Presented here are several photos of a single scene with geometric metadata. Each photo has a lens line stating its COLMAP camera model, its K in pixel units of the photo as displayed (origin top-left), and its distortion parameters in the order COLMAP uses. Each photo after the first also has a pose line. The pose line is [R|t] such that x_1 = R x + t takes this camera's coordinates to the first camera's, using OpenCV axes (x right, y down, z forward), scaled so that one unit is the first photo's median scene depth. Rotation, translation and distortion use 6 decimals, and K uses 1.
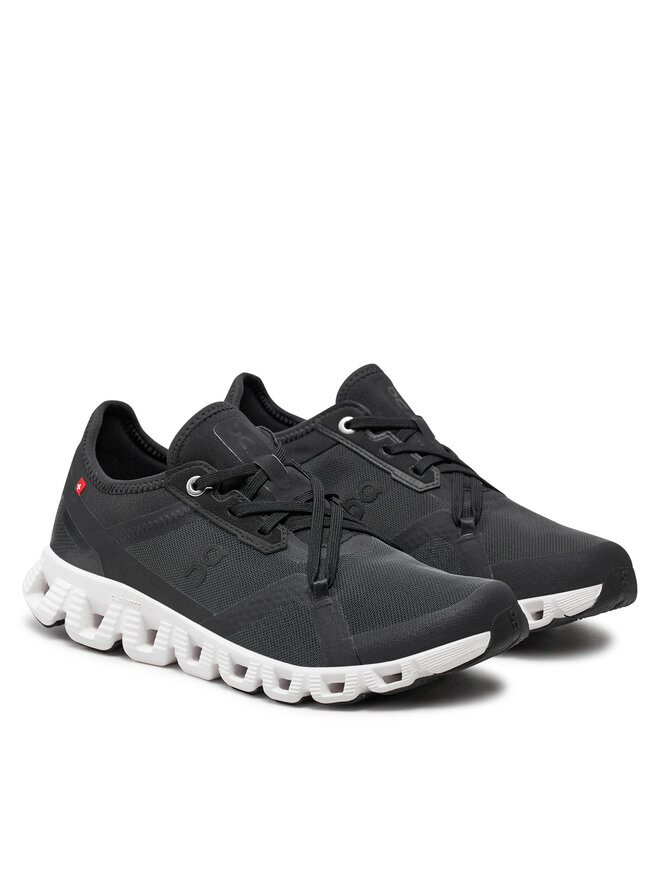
lens RADIAL K [[2589.2, 0, 330.0], [0, 2589.2, 440.0], [0, 0, 1]] dist [0.013530, 0.349639]
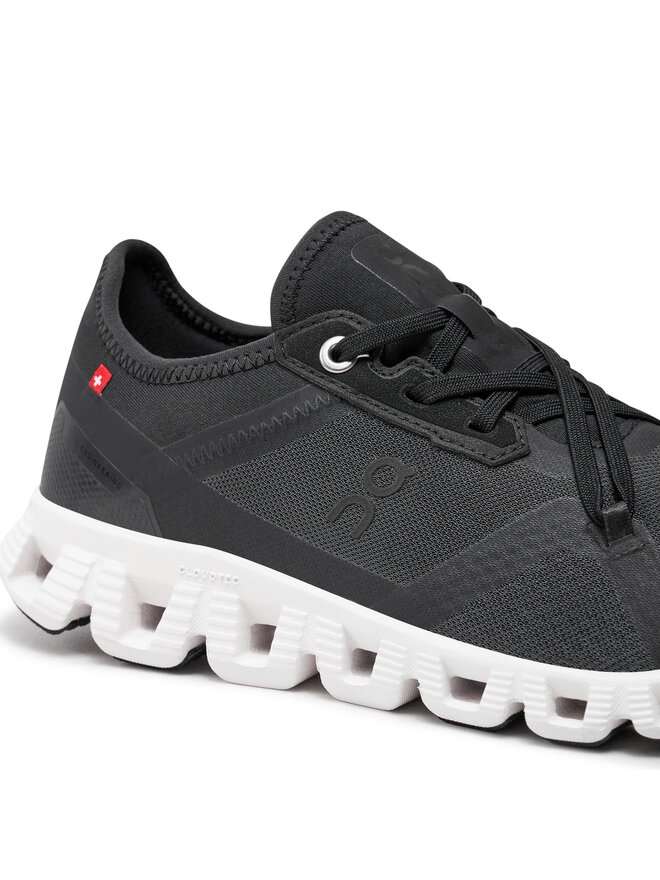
lens RADIAL K [[1870.6, 0, 330.0], [0, 1870.6, 440.0], [0, 0, 1]] dist [-0.063073, -0.292759]
pose [[0.983849, -0.053685, 0.170763, -0.120968], [0.057935, 0.998120, -0.019997, 0.043336], [-0.169368, 0.029567, 0.985109, 0.610925]]
